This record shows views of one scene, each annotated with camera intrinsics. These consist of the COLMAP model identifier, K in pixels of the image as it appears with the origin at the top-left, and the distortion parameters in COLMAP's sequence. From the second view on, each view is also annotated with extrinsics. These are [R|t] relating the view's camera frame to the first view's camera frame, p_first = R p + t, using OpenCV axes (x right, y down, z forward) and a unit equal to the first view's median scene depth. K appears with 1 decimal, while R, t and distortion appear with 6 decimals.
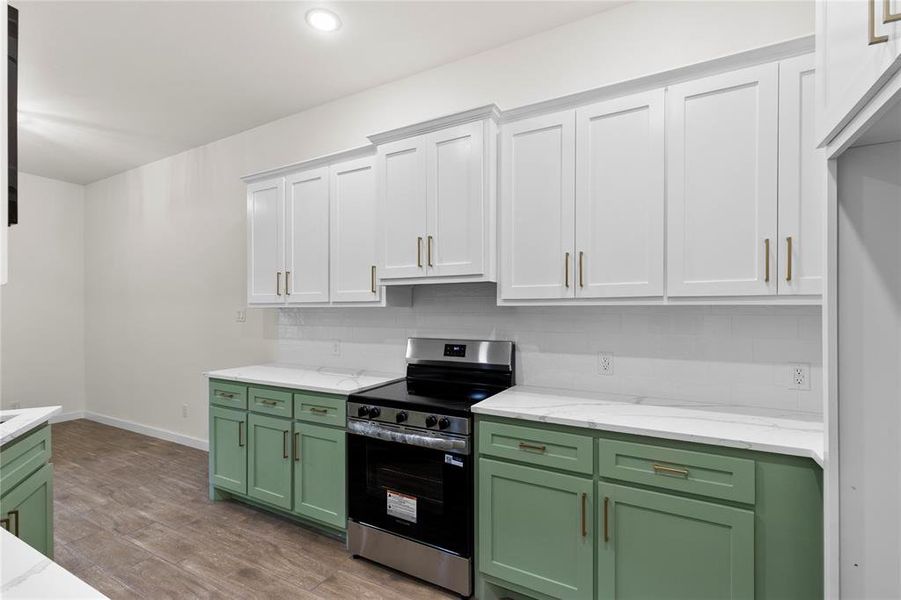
lens RADIAL K [[404.3, 0, 442.9], [0, 404.3, 309.4], [0, 0, 1]] dist [0.005785, -0.000382]
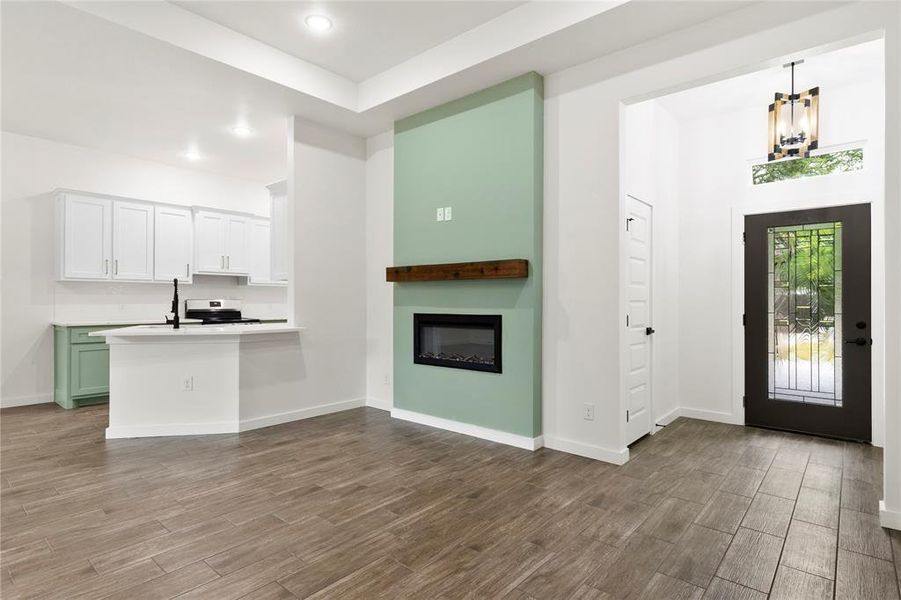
lens RADIAL K [[466.6, 0, 451.4], [0, 466.6, 300.5], [0, 0, 1]] dist [-0.002619, 0.000301]
pose [[0.205881, 0.000487, 0.978577, -2.185894], [-0.009710, 0.999952, 0.001545, 0.061858], [-0.978529, -0.009820, 0.205876, -0.804609]]
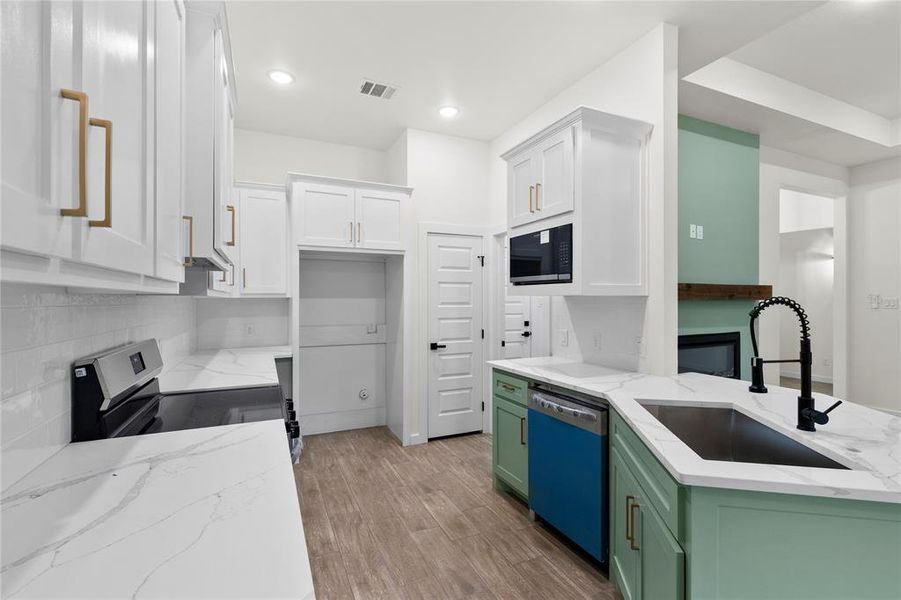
lens RADIAL K [[404.3, 0, 447.2], [0, 404.3, 299.7], [0, 0, 1]] dist [0.005785, -0.000382]
pose [[-0.798877, 0.000378, 0.601494, -0.736314], [-0.003402, 0.999981, -0.005148, 0.003404], [-0.601485, -0.006159, -0.798861, 1.186360]]
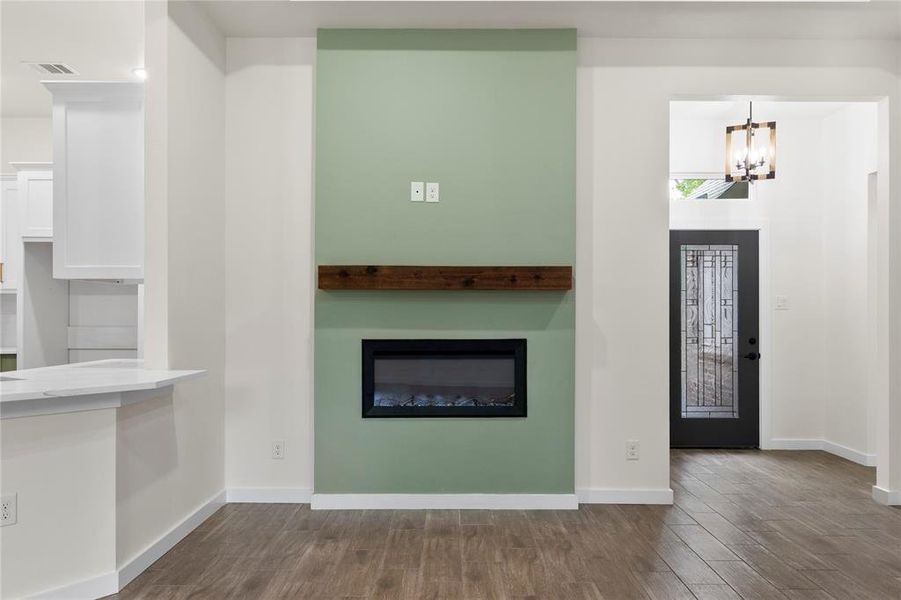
lens RADIAL K [[678.6, 0, 448.0], [0, 678.6, 317.1], [0, 0, 1]] dist [-0.003551, 0.003480]
pose [[-0.479930, -0.001279, 0.877306, -2.029183], [-0.009253, 0.999951, -0.003604, 0.064550], [-0.877258, -0.009847, -0.479918, 0.286542]]
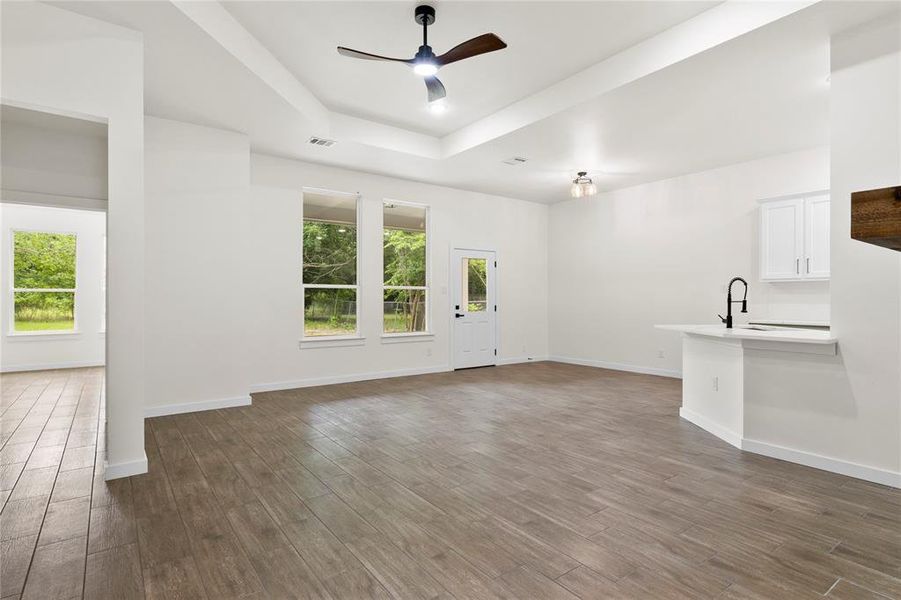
lens RADIAL K [[466.6, 0, 448.5], [0, 466.6, 297.0], [0, 0, 1]] dist [-0.002619, 0.000301]
pose [[0.905409, 0.000351, -0.424540, -0.987362], [0.001277, 0.999993, 0.003551, 0.056830], [0.424538, -0.003757, 0.905402, -1.406301]]
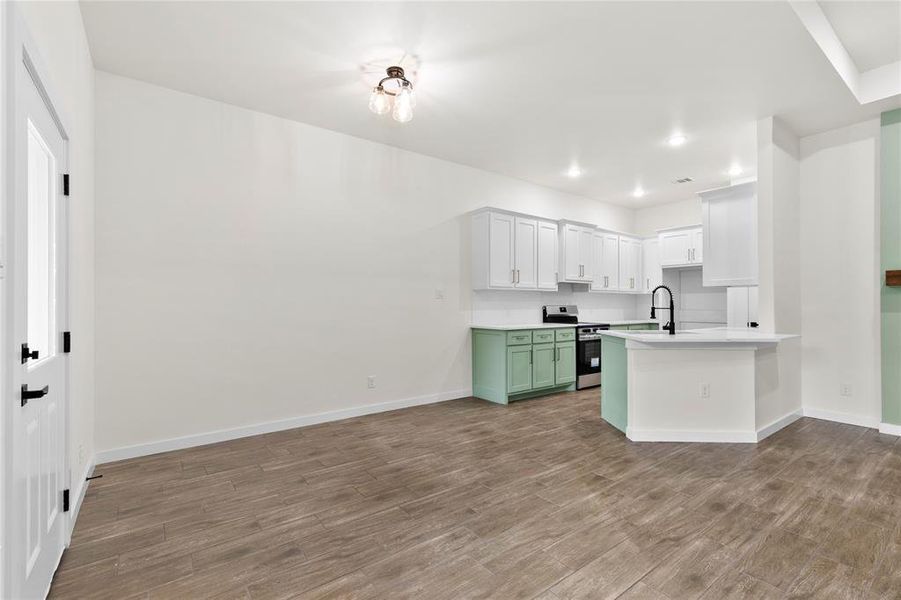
lens RADIAL K [[404.3, 0, 448.4], [0, 404.3, 301.6], [0, 0, 1]] dist [0.005785, -0.000382]
pose [[0.417780, 0.006396, 0.908526, -2.428180], [-0.005232, 0.999976, -0.004634, 0.065618], [-0.908533, -0.002818, 0.417804, 0.588383]]
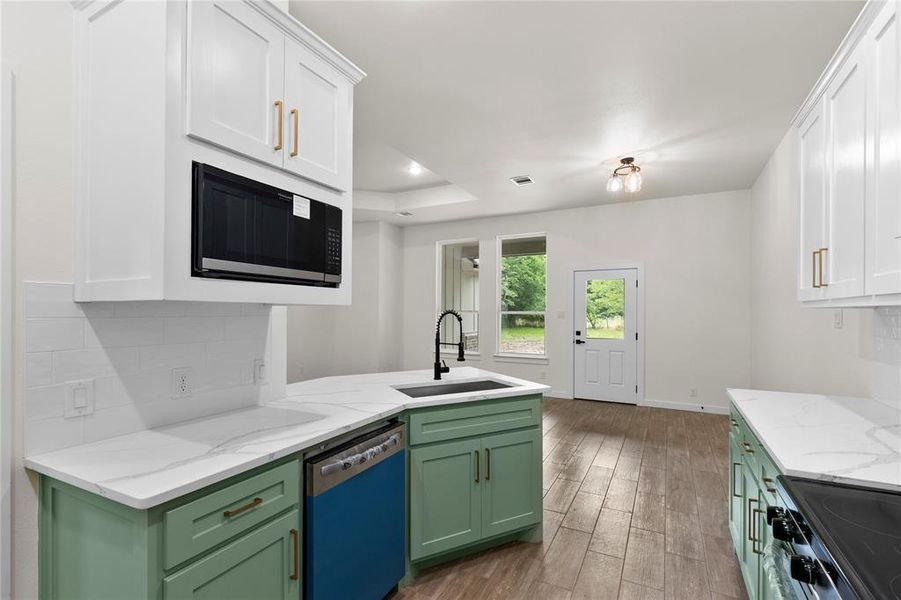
lens RADIAL K [[404.3, 0, 454.3], [0, 404.3, 311.0], [0, 0, 1]] dist [0.005785, -0.000382]
pose [[0.020888, -0.001814, -0.999780, 0.236762], [0.003925, 0.999991, -0.001732, -0.000248], [0.999774, -0.003888, 0.020895, 0.490647]]
